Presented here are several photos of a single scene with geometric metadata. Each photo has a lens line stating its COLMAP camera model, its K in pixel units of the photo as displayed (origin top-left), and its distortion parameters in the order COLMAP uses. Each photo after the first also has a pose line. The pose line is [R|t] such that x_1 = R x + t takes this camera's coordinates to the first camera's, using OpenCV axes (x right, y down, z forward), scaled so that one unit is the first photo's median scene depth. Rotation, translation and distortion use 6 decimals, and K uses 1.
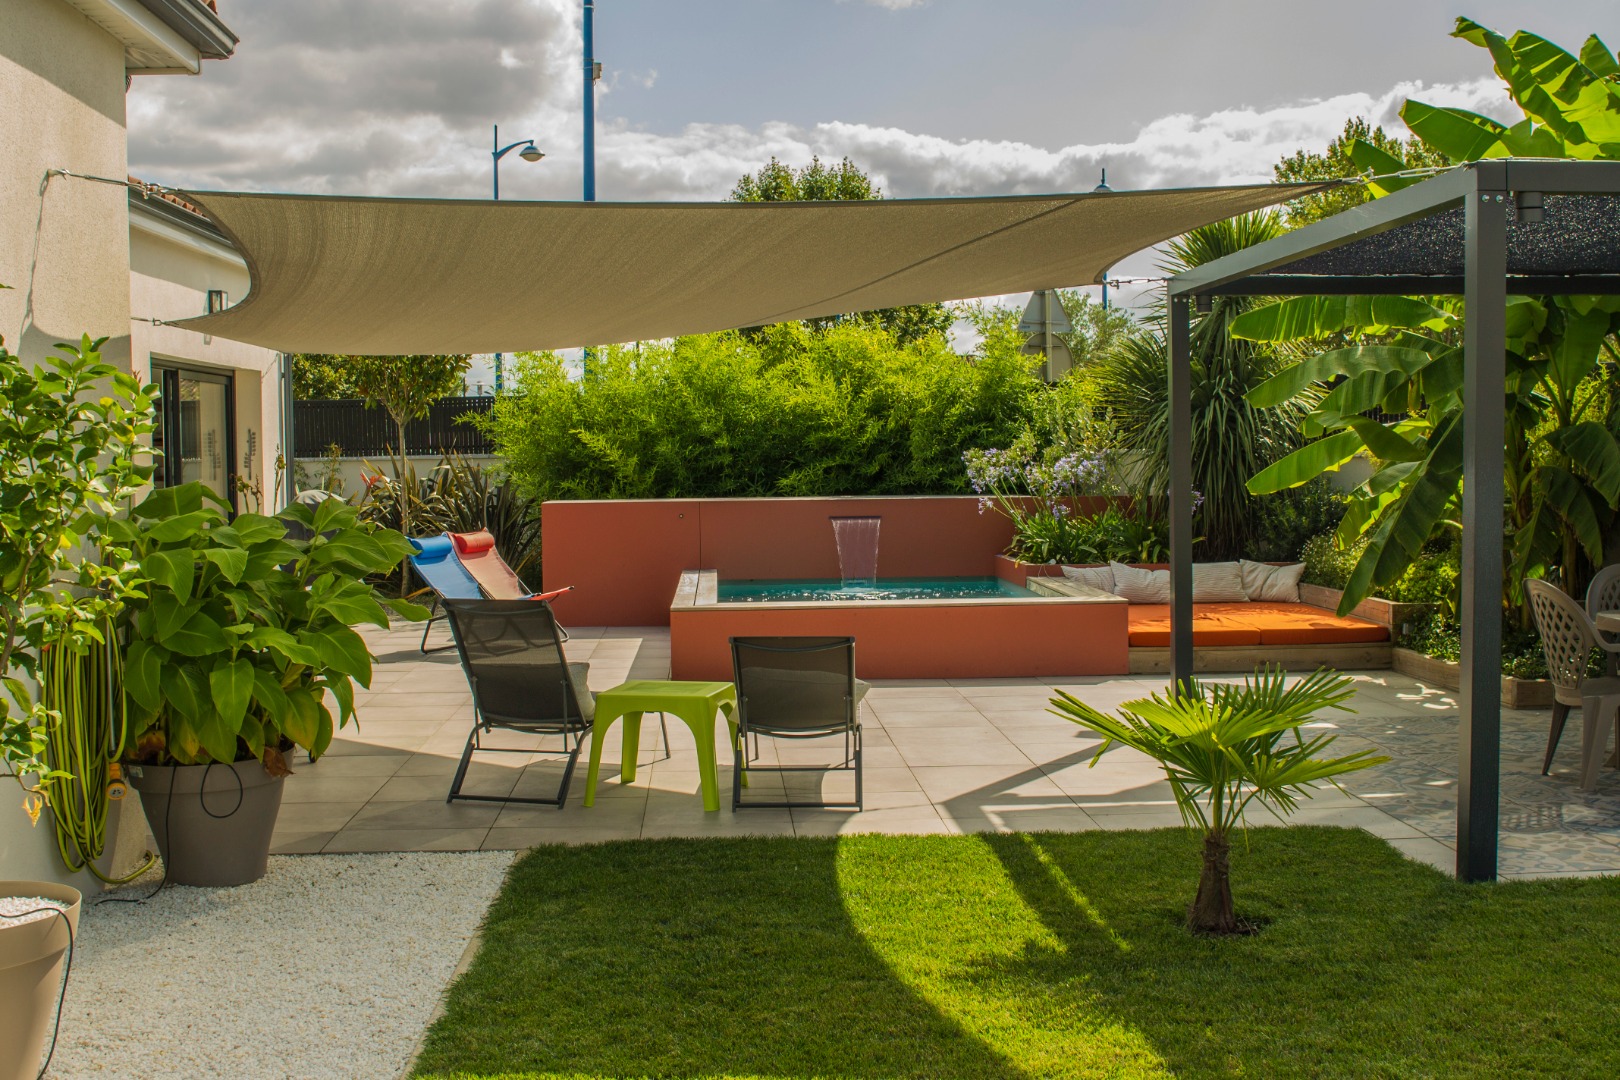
lens RADIAL K [[1852.1, 0, 737.9], [0, 1852.1, 536.6], [0, 0, 1]] dist [-0.193407, 0.195885]
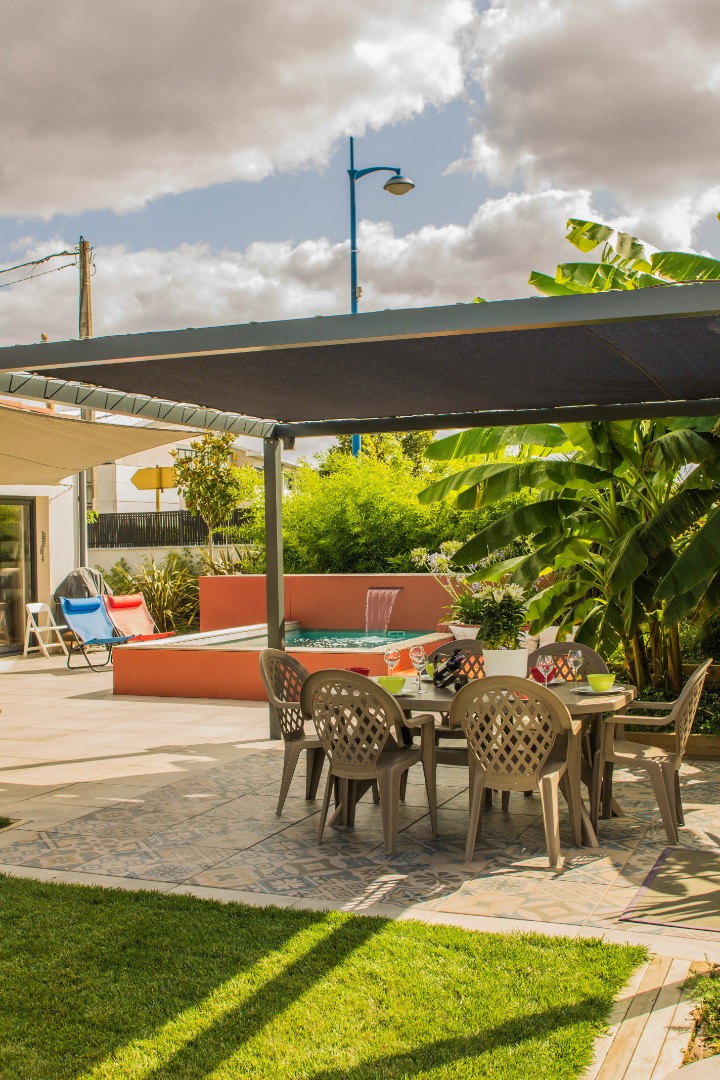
lens RADIAL K [[1198.6, 0, 357.8], [0, 1198.6, 540.2], [0, 0, 1]] dist [-0.163193, 0.285185]
pose [[0.905169, -0.001923, -0.425049, 0.494649], [-0.014831, 0.999238, -0.036103, -0.015456], [0.424794, 0.038983, 0.904450, 0.124559]]
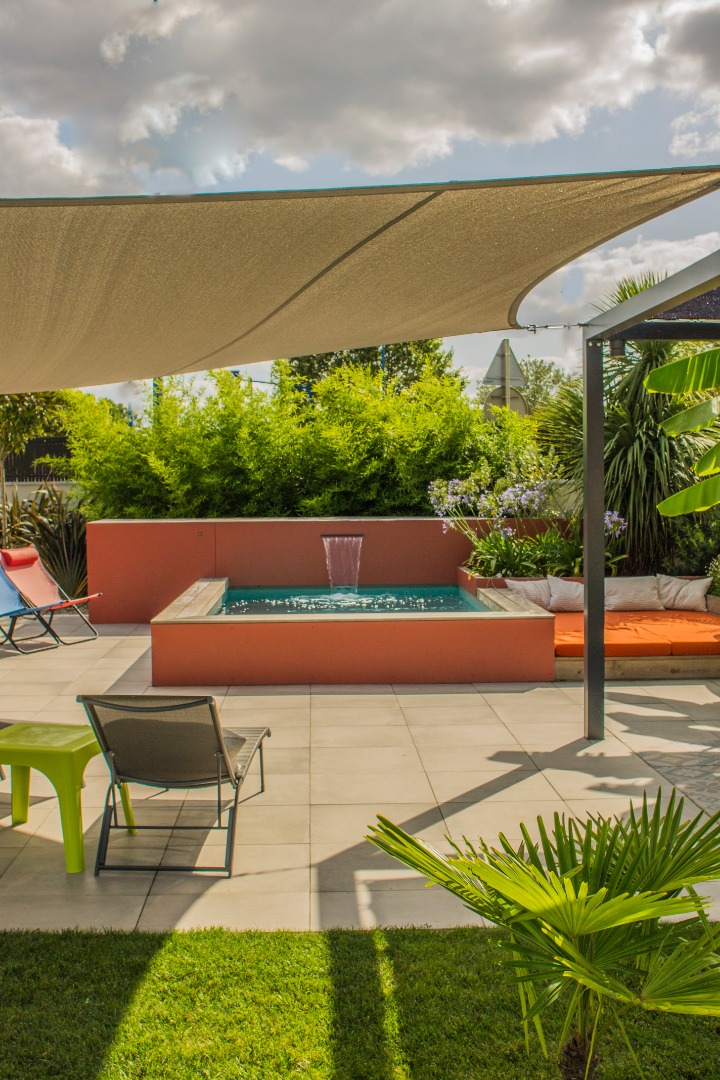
lens RADIAL K [[1198.6, 0, 357.8], [0, 1198.6, 540.2], [0, 0, 1]] dist [-0.163193, 0.285185]
pose [[0.999925, 0.004364, 0.011485, 0.068856], [-0.004470, 0.999948, 0.009184, -0.015438], [-0.011444, -0.009234, 0.999892, 0.221365]]
